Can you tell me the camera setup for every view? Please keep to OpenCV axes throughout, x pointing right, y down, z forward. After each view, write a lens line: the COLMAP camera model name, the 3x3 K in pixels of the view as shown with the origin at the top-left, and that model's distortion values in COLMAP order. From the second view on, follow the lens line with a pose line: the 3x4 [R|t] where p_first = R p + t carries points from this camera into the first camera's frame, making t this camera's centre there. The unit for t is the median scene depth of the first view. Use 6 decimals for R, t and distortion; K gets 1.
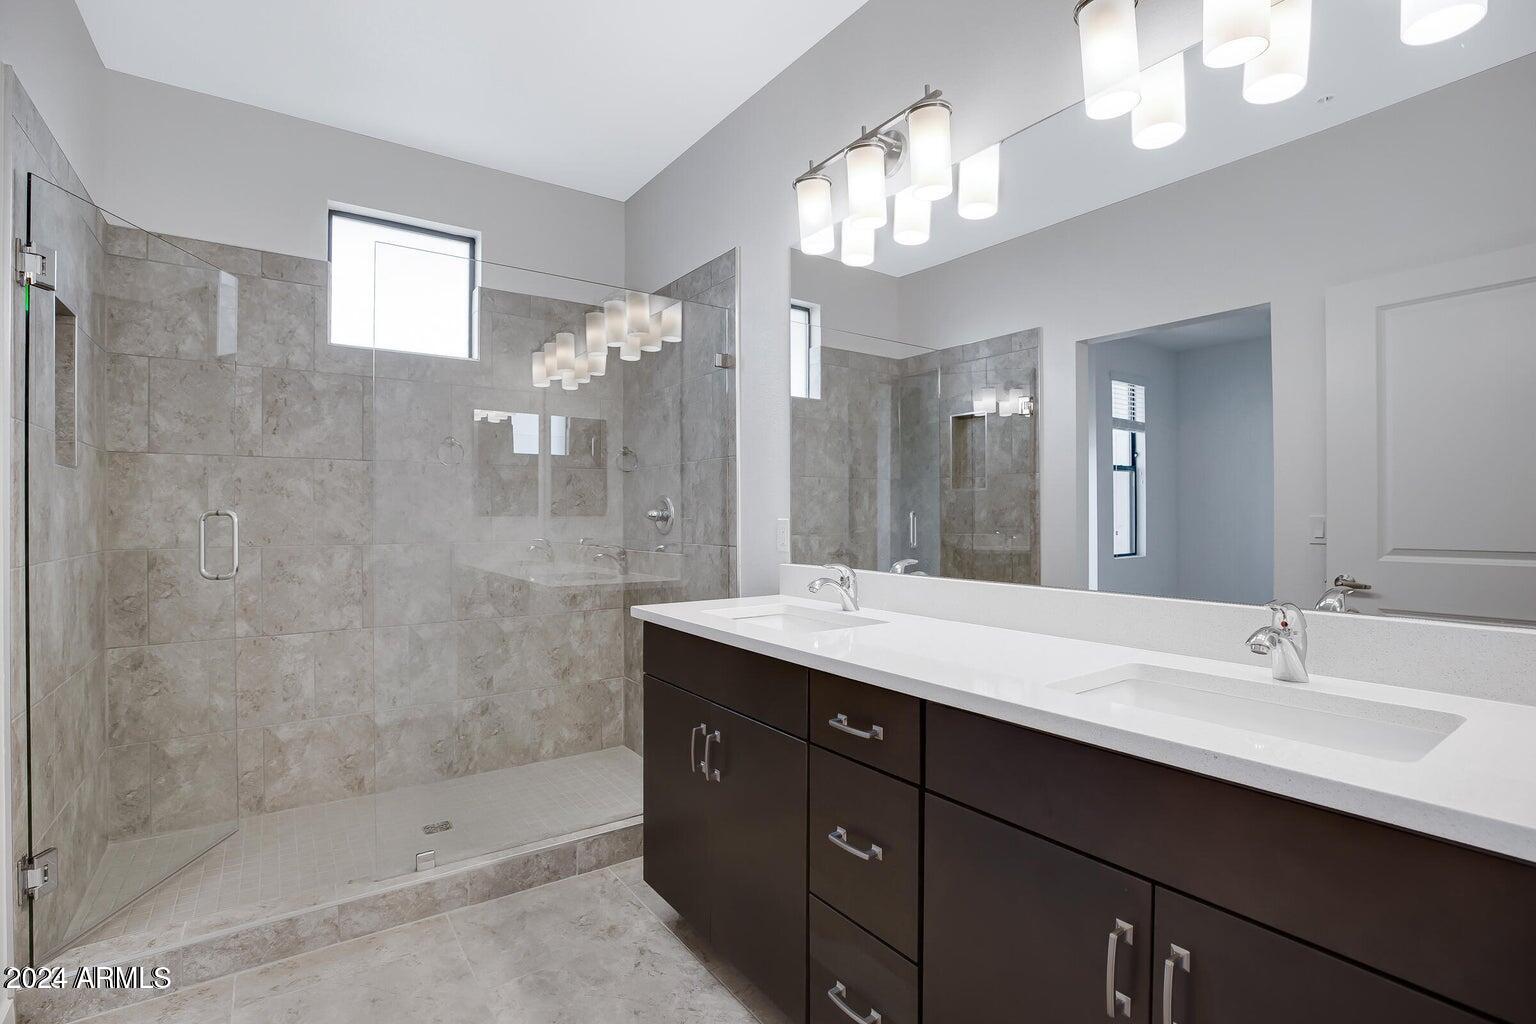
lens RADIAL K [[711.4, 0, 767.2], [0, 711.4, 508.6], [0, 0, 1]] dist [-0.038238, 0.011995]
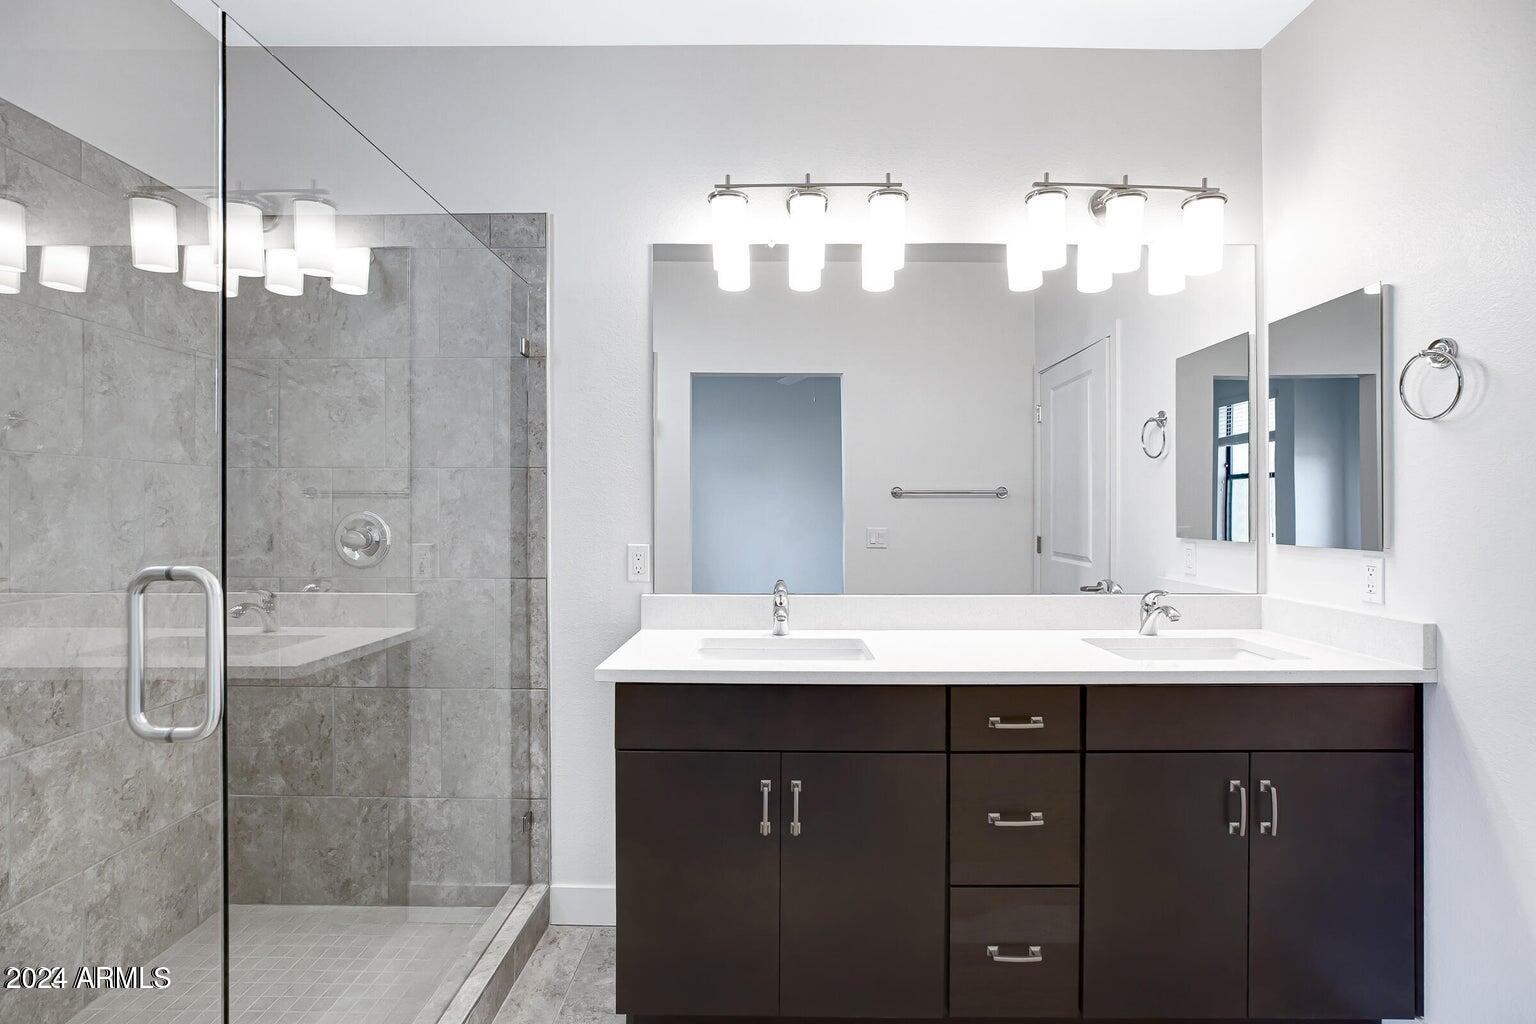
lens RADIAL K [[703.9, 0, 768.0], [0, 703.9, 512.0], [0, 0, 1]] dist [-0.036125, 0.021247]
pose [[0.590726, 0.005103, 0.806856, -0.522188], [-0.006822, 0.999976, -0.001329, -0.023021], [-0.806843, -0.004719, 0.590747, 0.304124]]
